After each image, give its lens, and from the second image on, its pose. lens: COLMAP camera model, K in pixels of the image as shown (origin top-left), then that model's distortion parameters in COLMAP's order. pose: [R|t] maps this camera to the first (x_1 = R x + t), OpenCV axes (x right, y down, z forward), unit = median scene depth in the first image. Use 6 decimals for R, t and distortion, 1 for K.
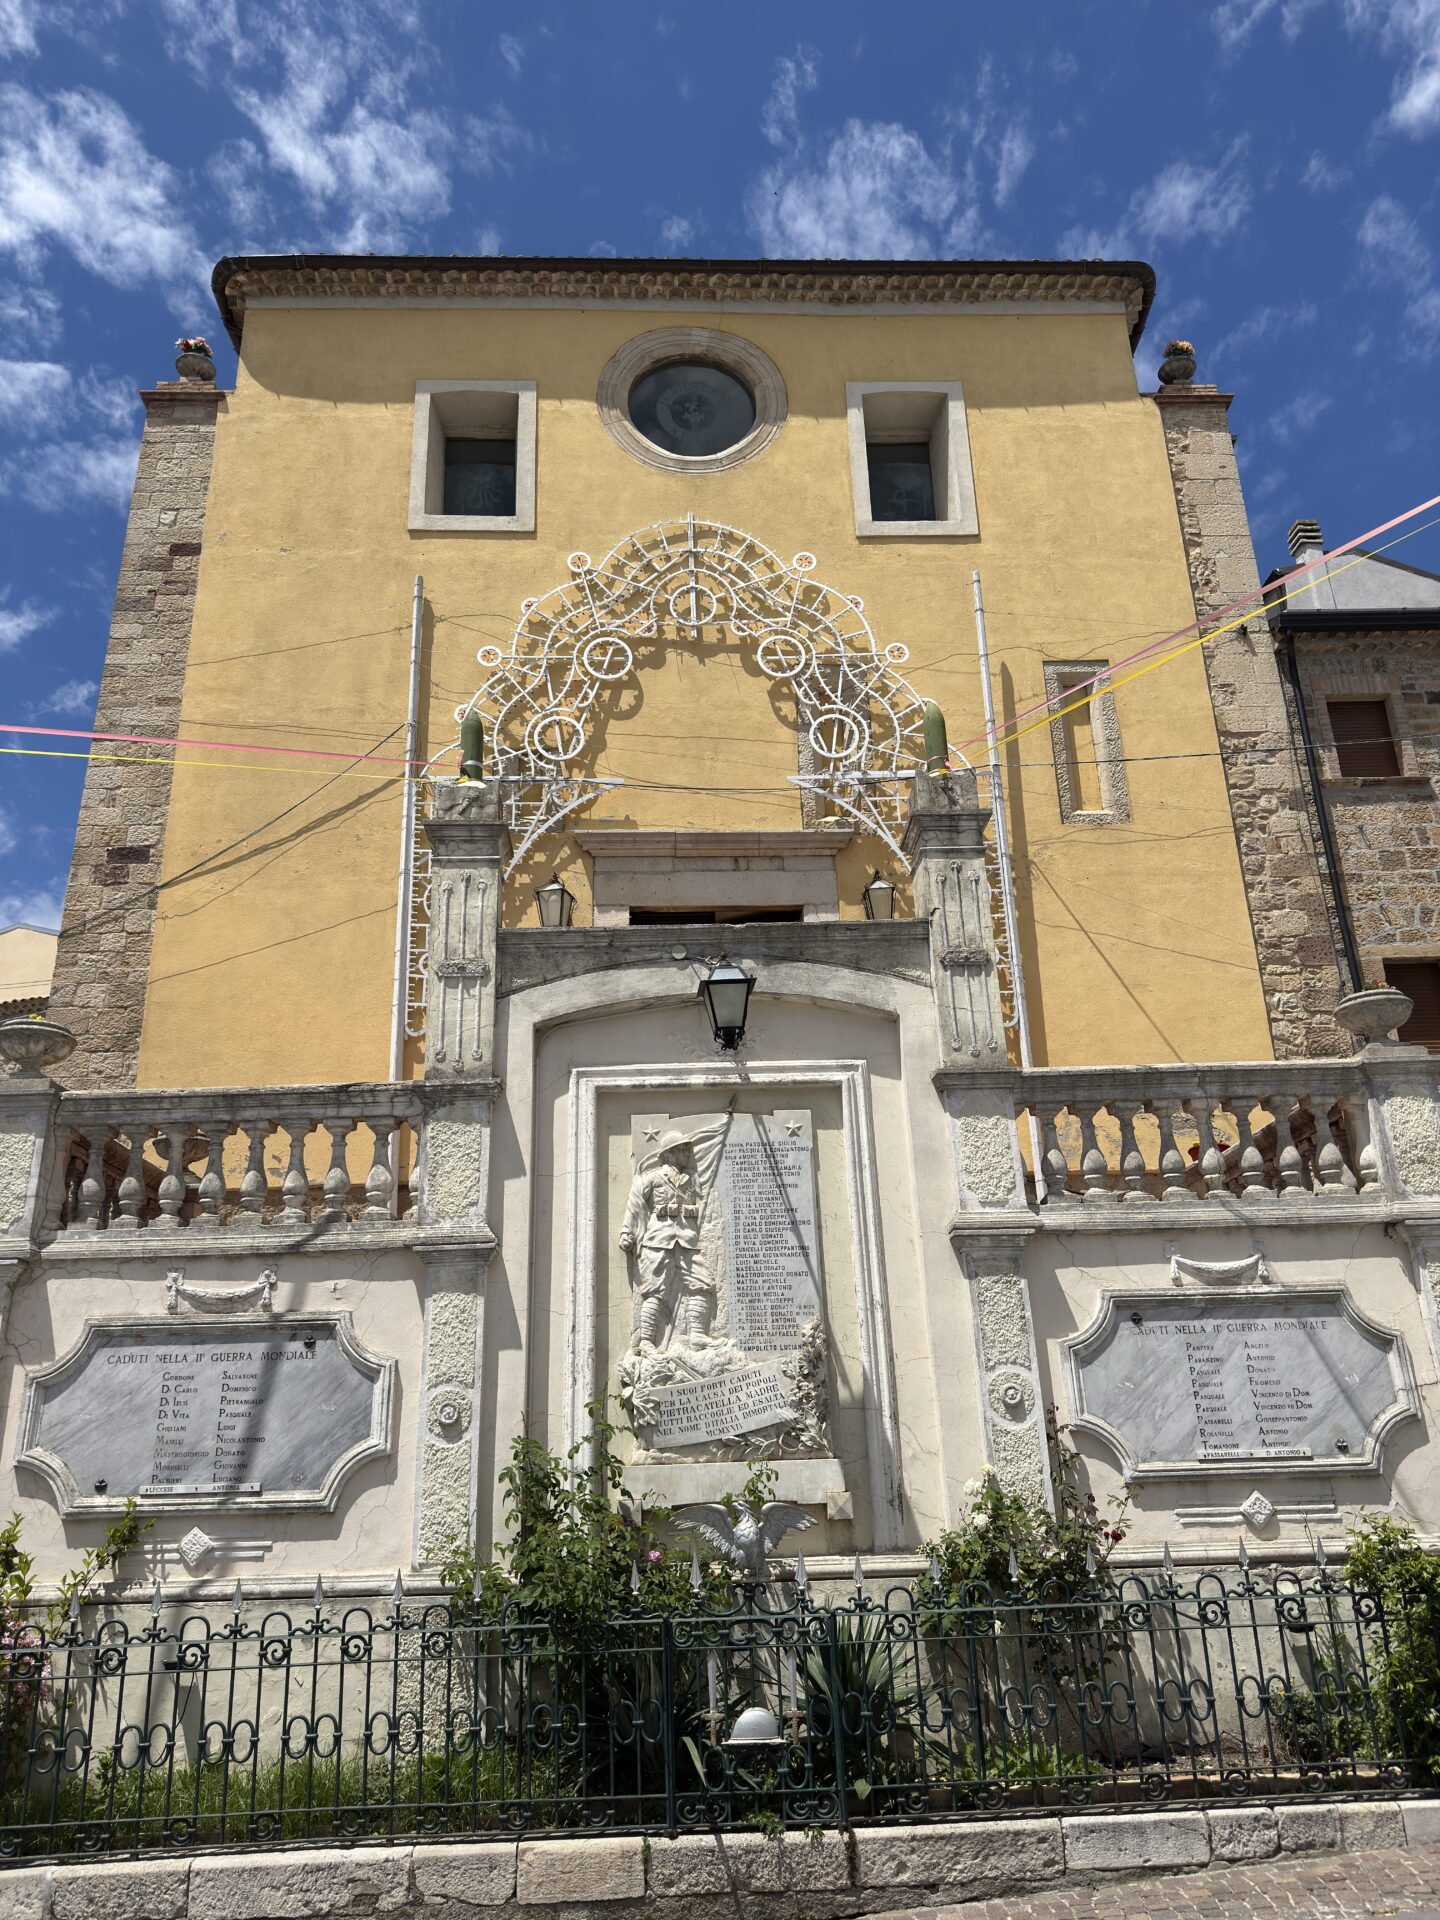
lens RADIAL K [[1345.8, 0, 720.0], [0, 1345.8, 960.0], [0, 0, 1]] dist [0.091648, -0.116111]
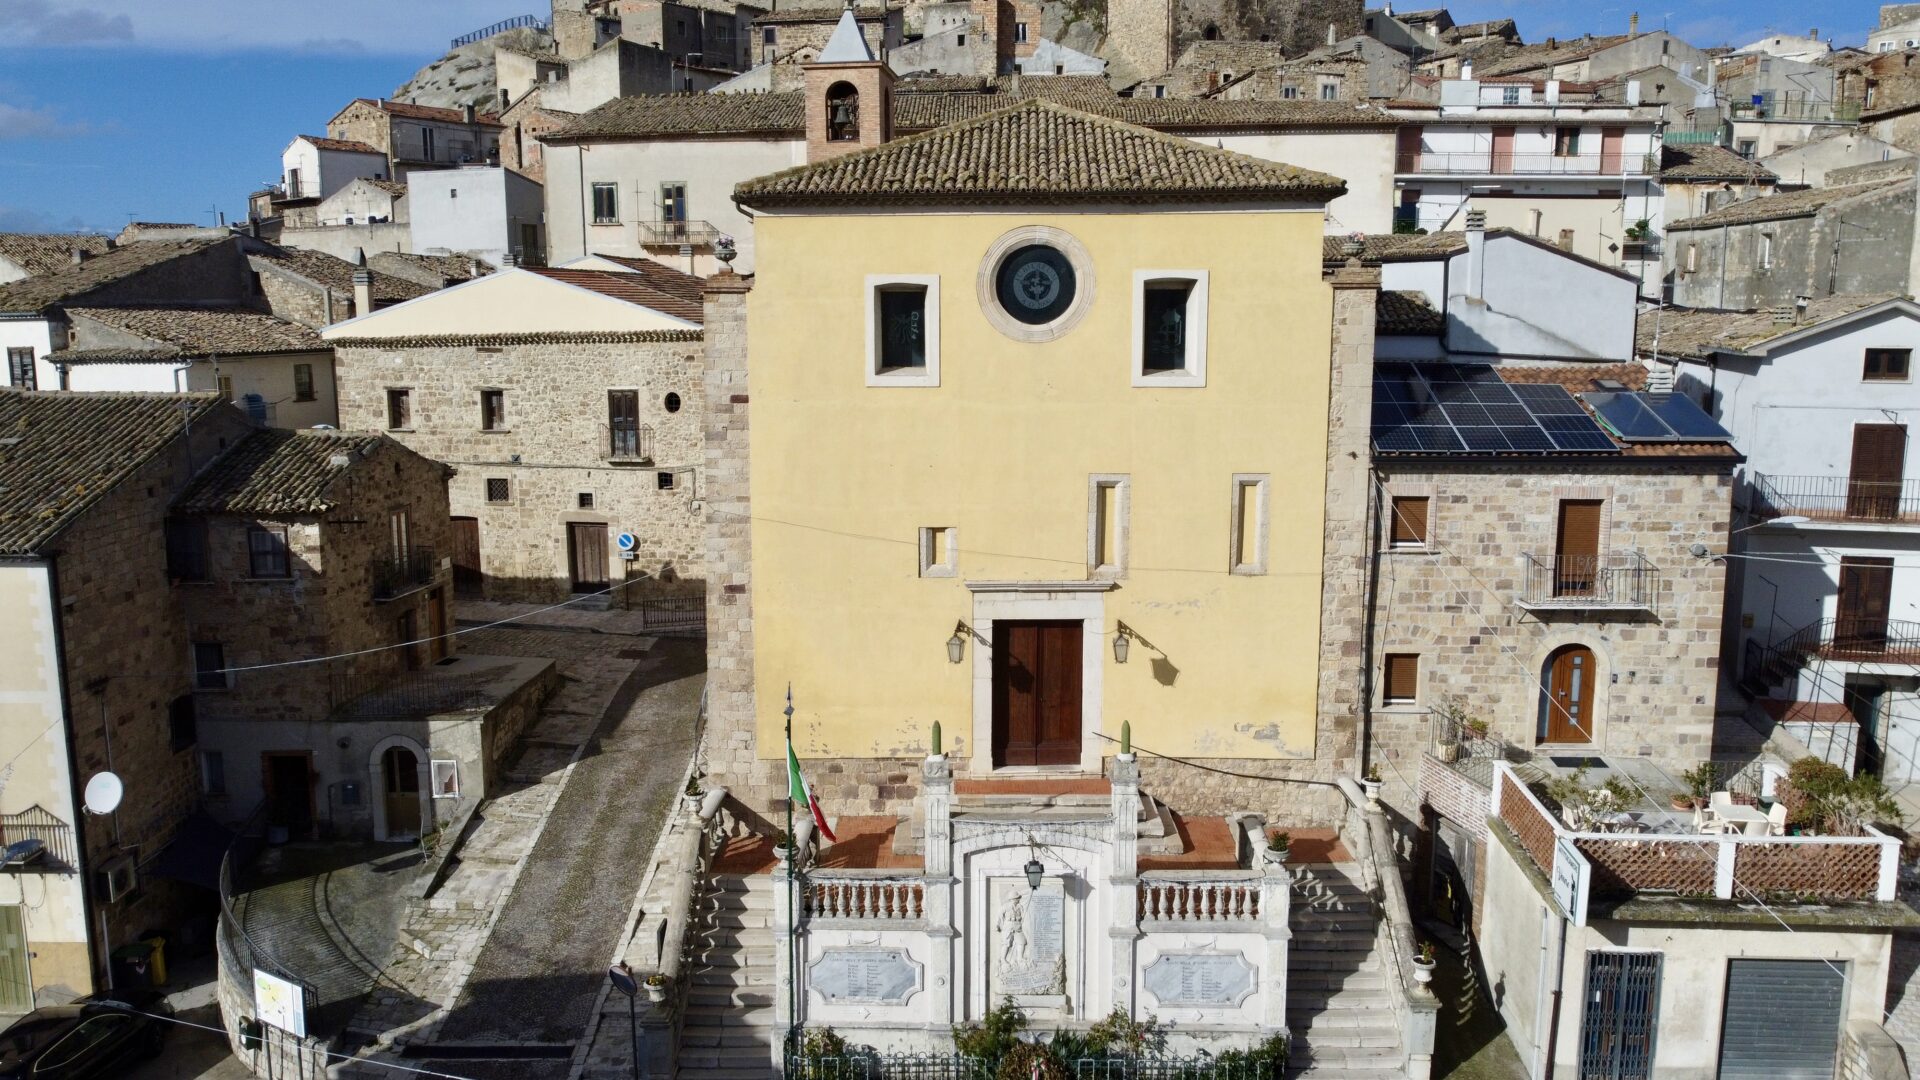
lens RADIAL K [[1461.5, 0, 972.5], [0, 1461.5, 538.0], [0, 0, 1]] dist [-0.003992, -0.002818]
pose [[0.998301, 0.039809, -0.042553, -0.019569], [-0.013324, 0.866858, 0.498378, -1.961818], [0.056727, -0.496964, 0.865915, -1.231336]]
